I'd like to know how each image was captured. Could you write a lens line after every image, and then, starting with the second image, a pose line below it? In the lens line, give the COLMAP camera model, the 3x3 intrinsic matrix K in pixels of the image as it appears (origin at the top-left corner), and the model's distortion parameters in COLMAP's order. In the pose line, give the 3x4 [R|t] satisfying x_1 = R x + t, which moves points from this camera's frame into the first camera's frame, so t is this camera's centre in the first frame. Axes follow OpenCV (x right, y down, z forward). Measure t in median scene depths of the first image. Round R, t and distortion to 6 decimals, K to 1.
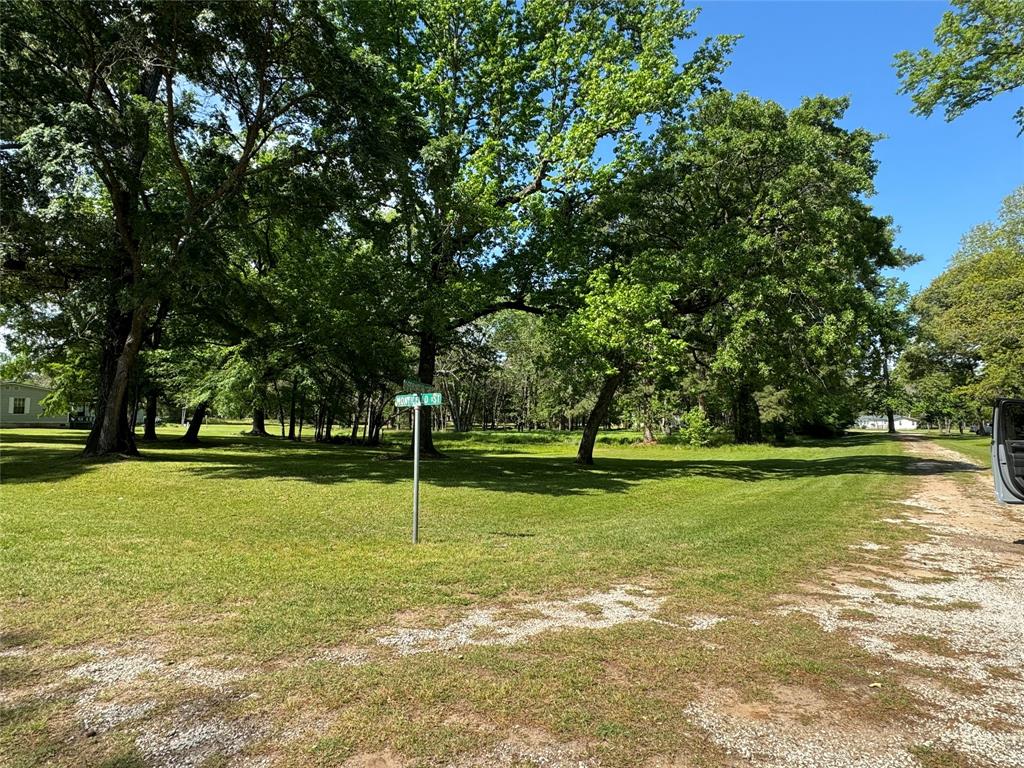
lens RADIAL K [[568.1, 0, 510.1], [0, 568.1, 383.1], [0, 0, 1]] dist [-0.006820, -0.001879]
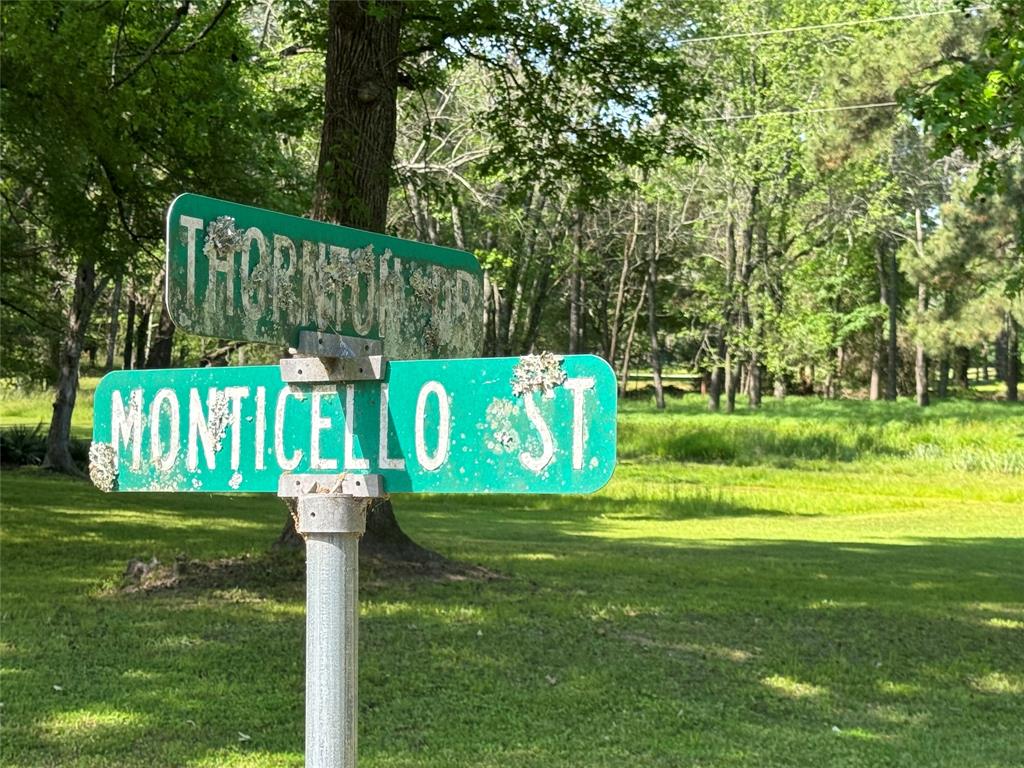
lens RADIAL K [[2149.3, 0, 512.4], [0, 2149.3, 383.4], [0, 0, 1]] dist [0.063432, 0.000000]
pose [[0.997587, 0.000308, -0.069420, -0.017997], [0.005149, 0.996908, 0.078414, -0.000554], [0.069230, -0.078582, 0.994501, 0.107768]]
